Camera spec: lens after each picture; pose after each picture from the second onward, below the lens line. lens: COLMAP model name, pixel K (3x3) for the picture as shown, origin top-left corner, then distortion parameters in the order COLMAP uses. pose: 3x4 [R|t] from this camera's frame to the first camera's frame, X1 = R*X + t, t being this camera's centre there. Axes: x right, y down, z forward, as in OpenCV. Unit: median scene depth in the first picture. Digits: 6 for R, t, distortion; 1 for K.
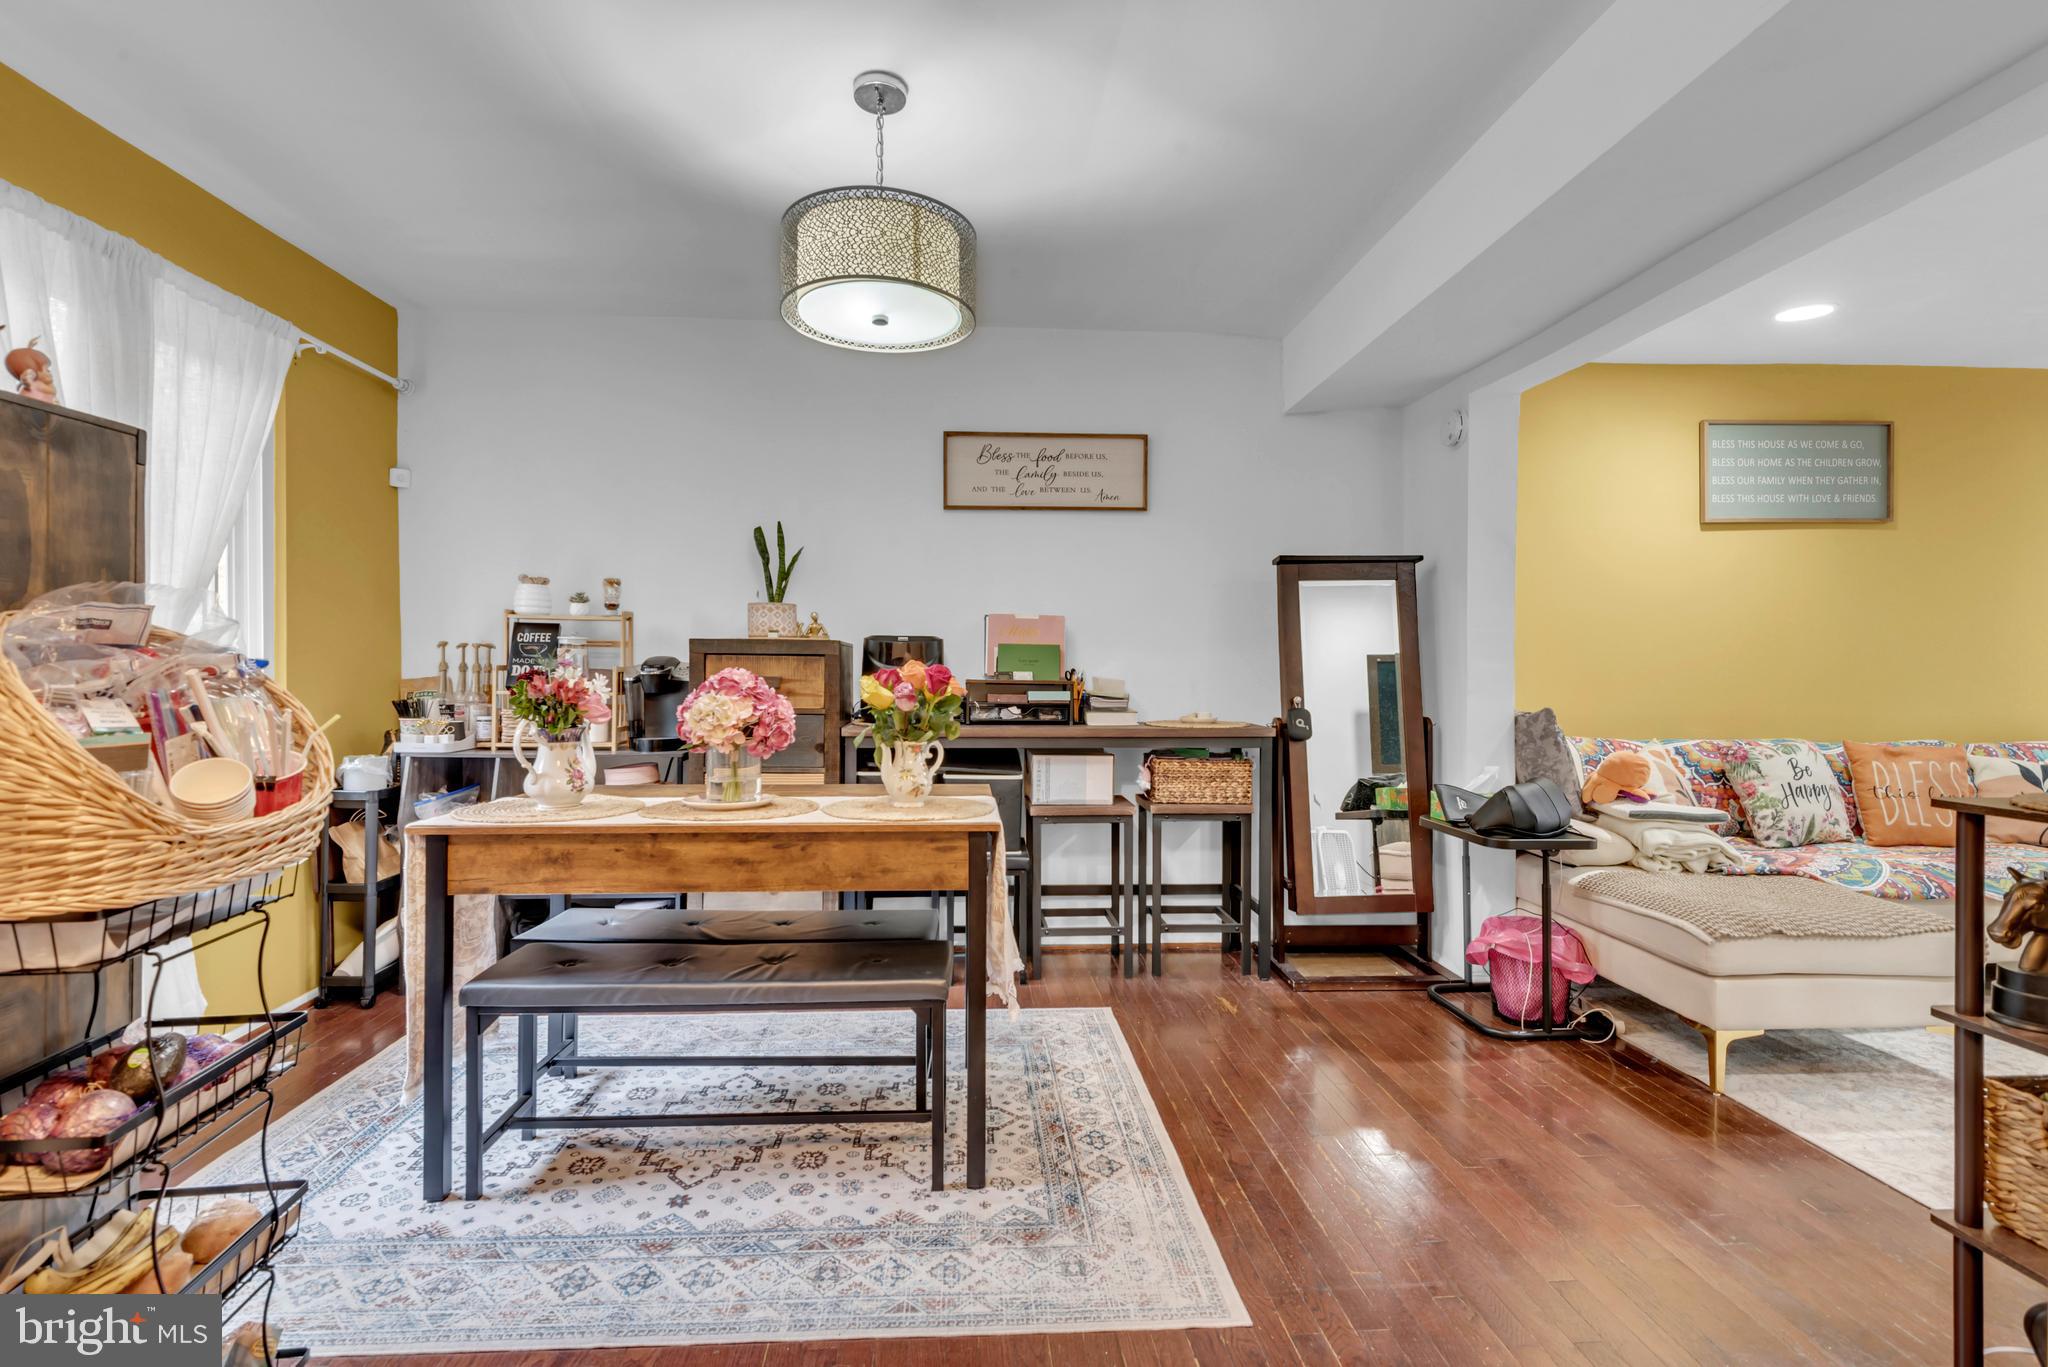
lens RADIAL K [[970.5, 0, 1013.6], [0, 970.5, 672.7], [0, 0, 1]] dist [0.036132, -0.025474]
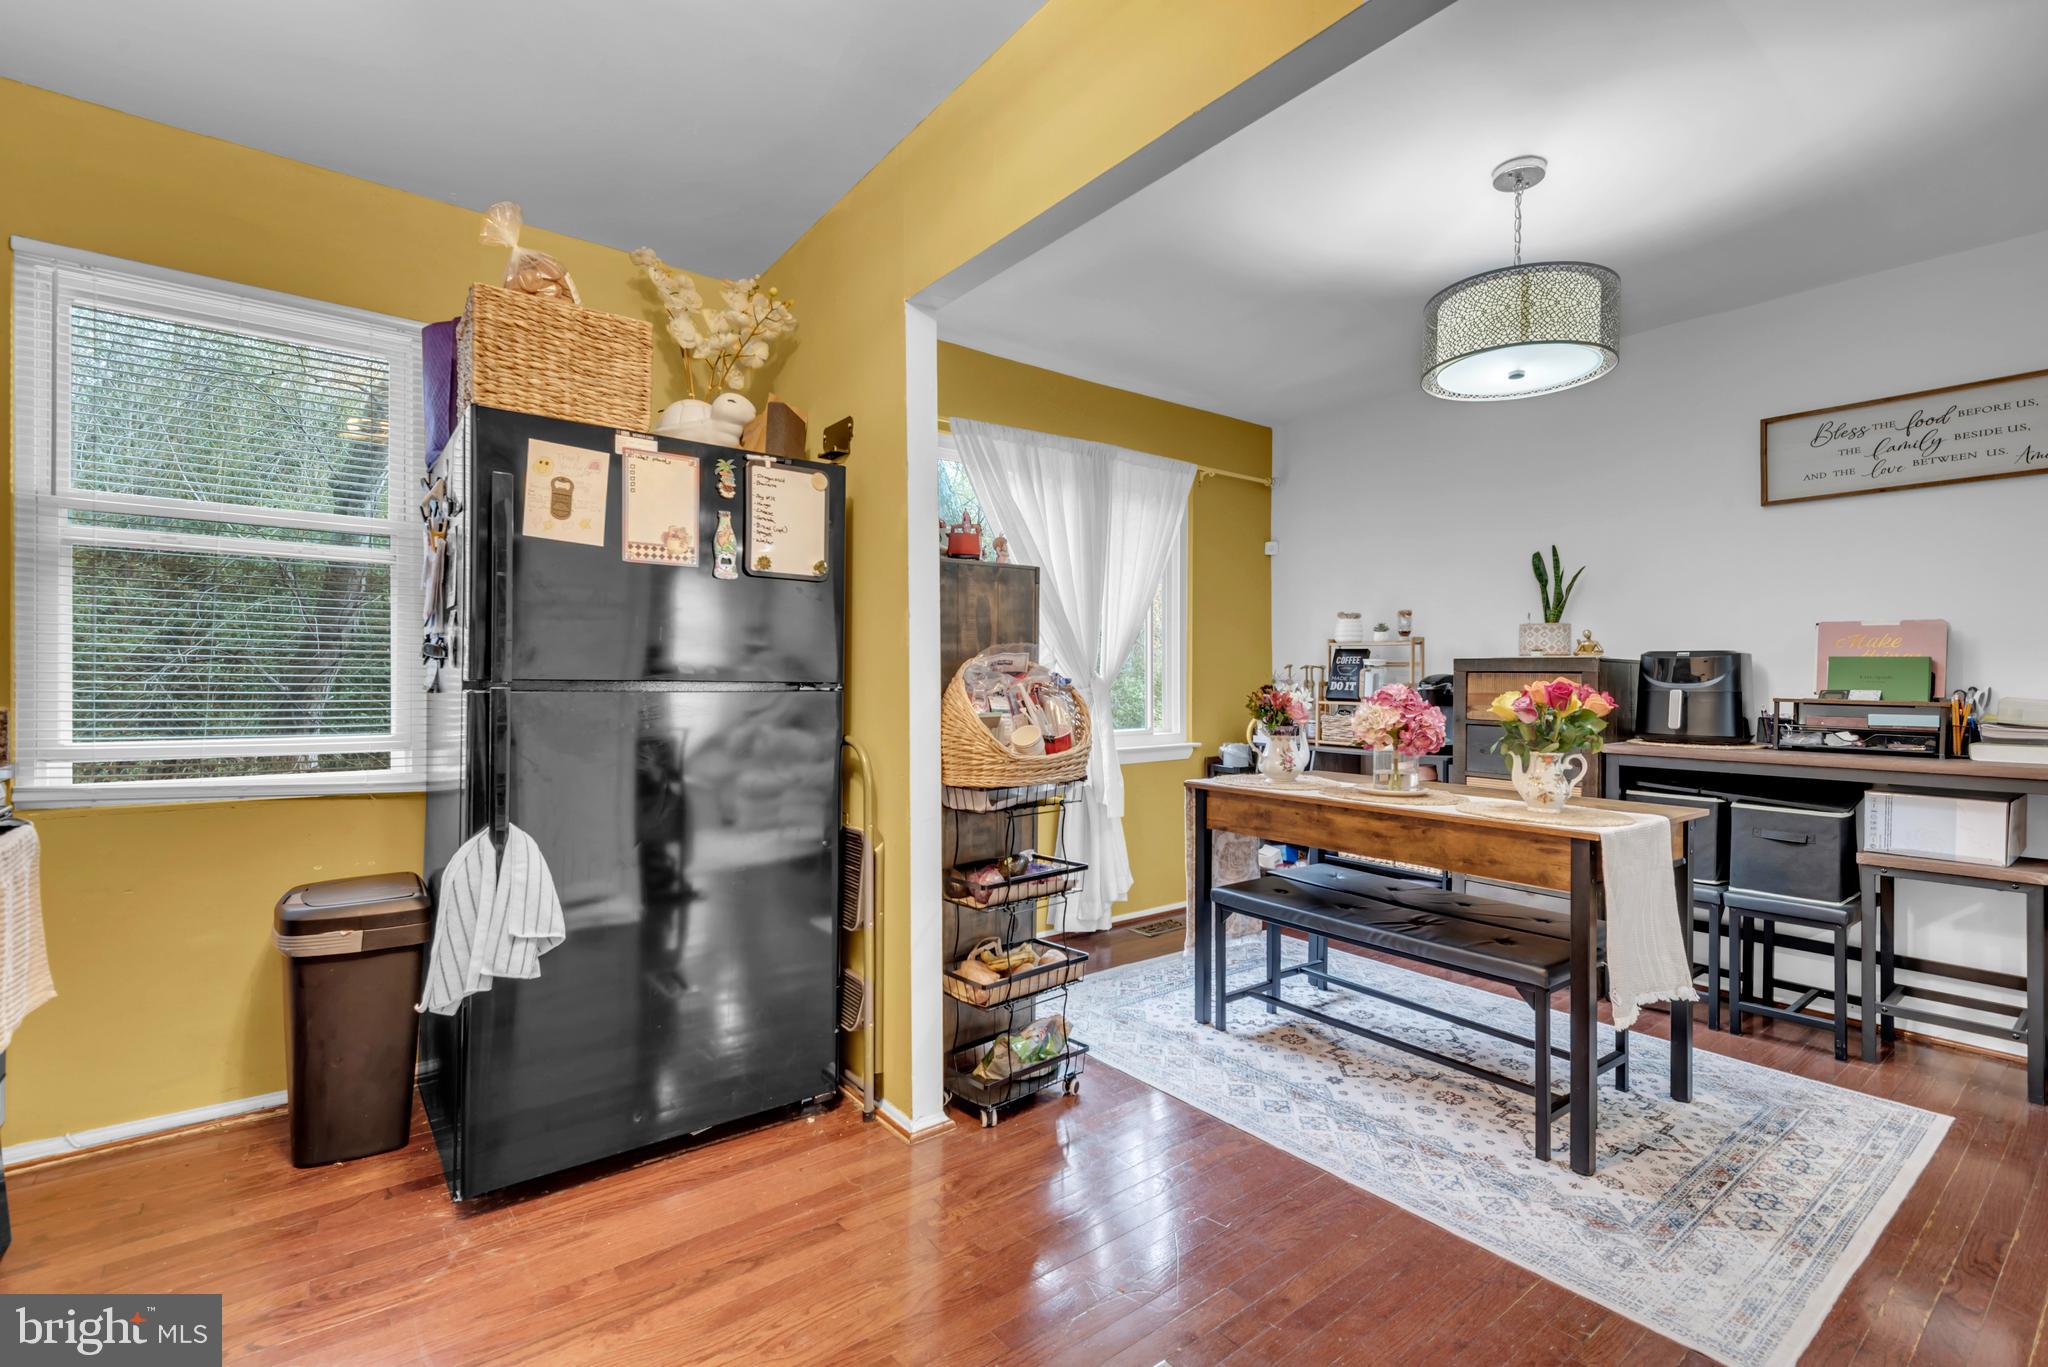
lens RADIAL K [[928.6, 0, 1019.4], [0, 928.6, 680.6], [0, 0, 1]] dist [0.040669, -0.021557]
pose [[0.569124, -0.000025, -0.822252, 0.307176], [-0.007306, 0.999960, -0.005087, 0.000257], [0.822219, 0.008902, 0.569101, -0.060375]]
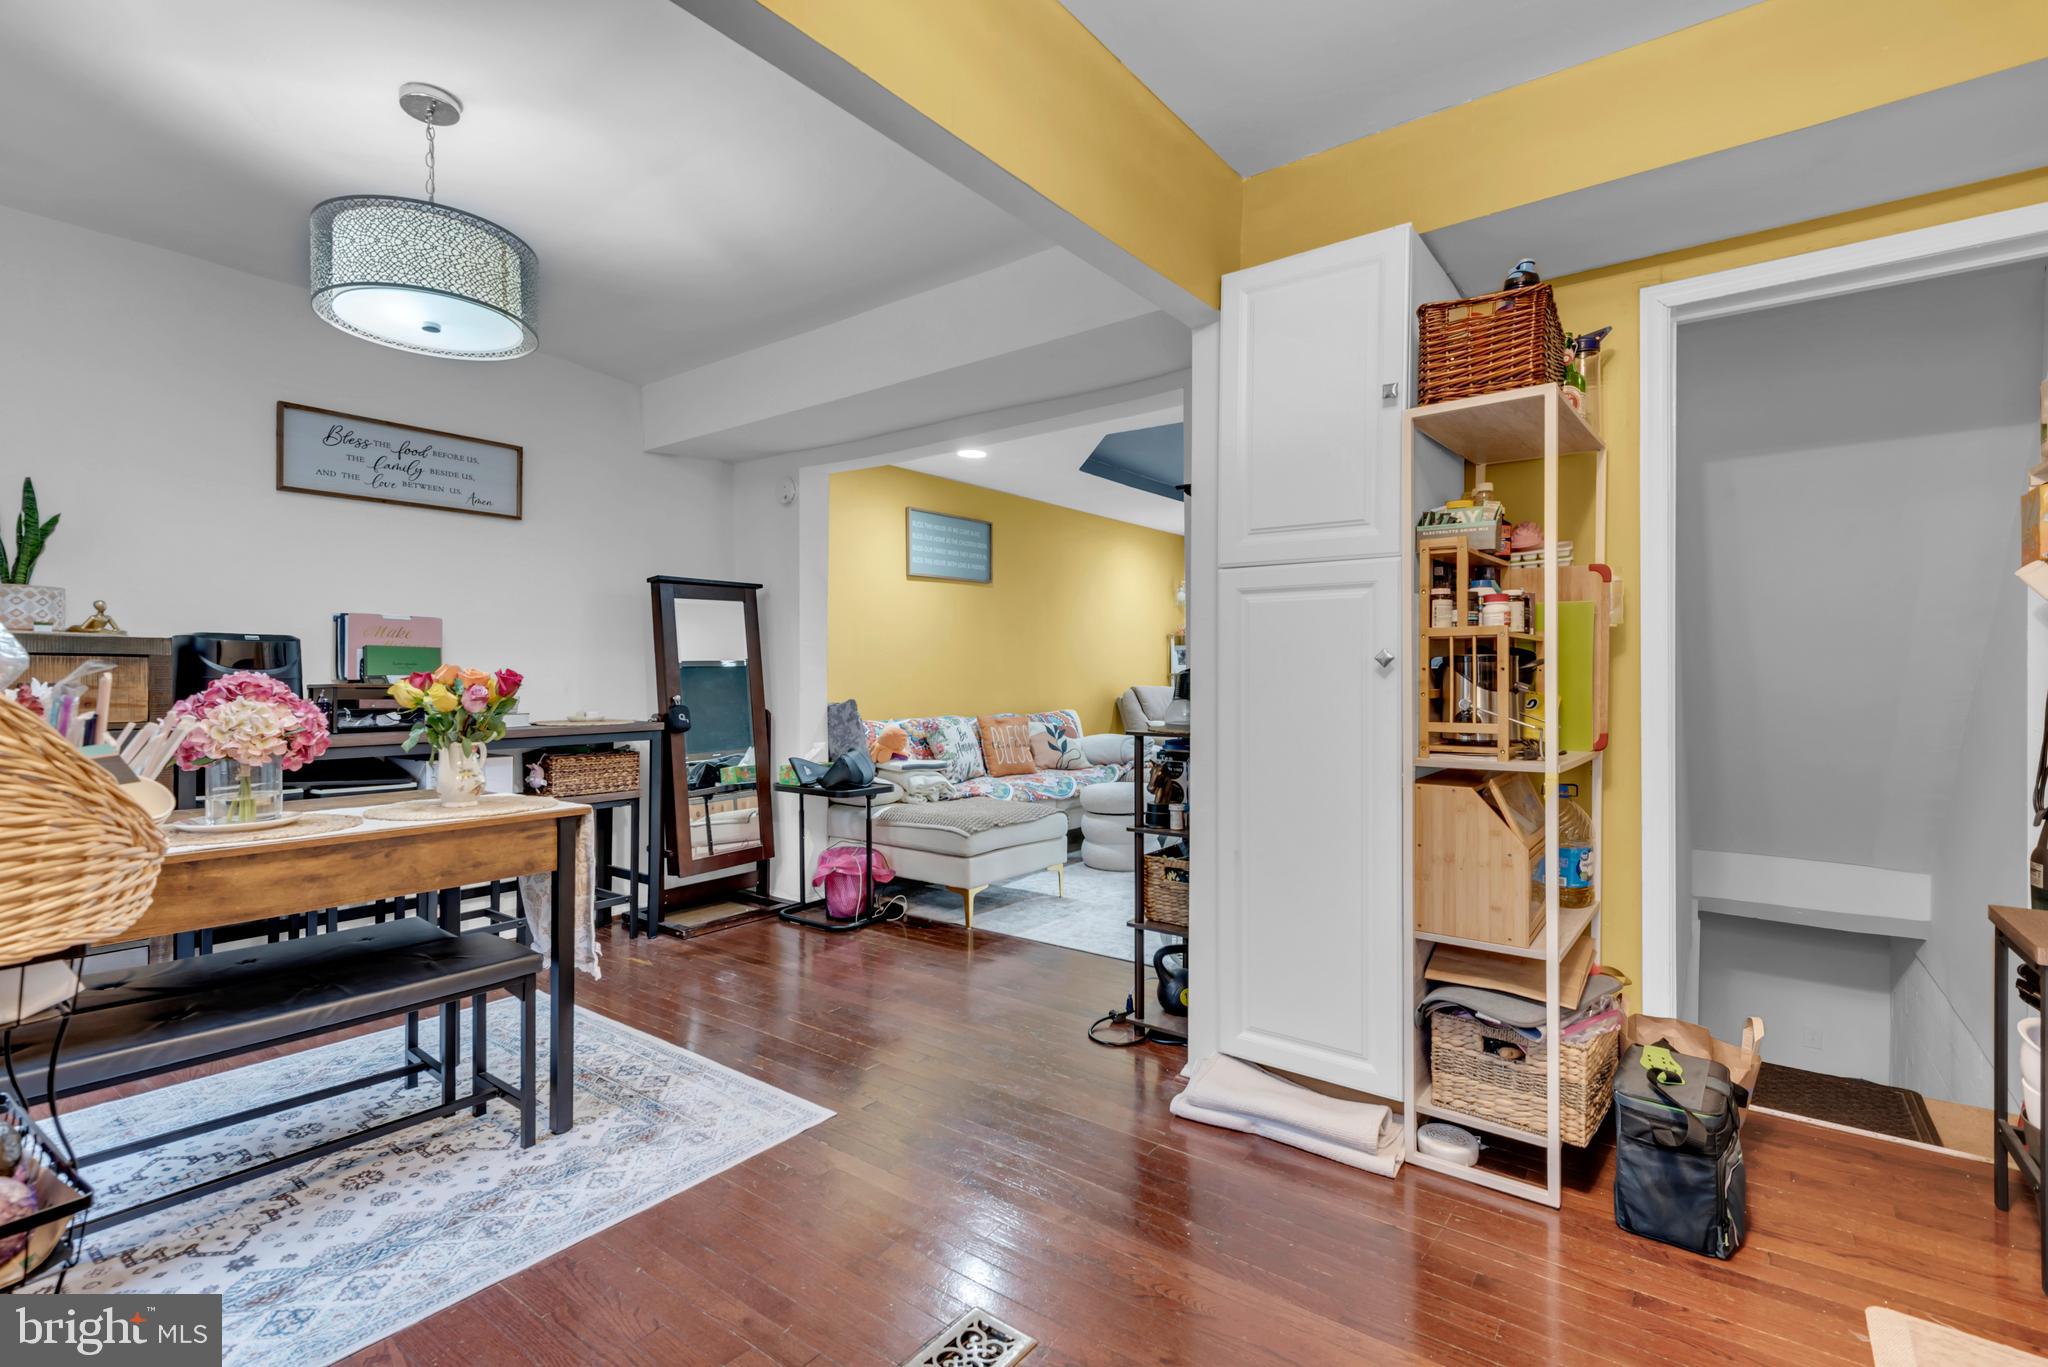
lens RADIAL K [[928.6, 0, 1019.4], [0, 928.6, 680.6], [0, 0, 1]] dist [0.040669, -0.021557]
pose [[0.649025, -0.008066, 0.760724, -0.348812], [0.003776, 0.999966, 0.007381, -0.000383], [-0.760758, -0.001918, 0.649033, -0.070699]]
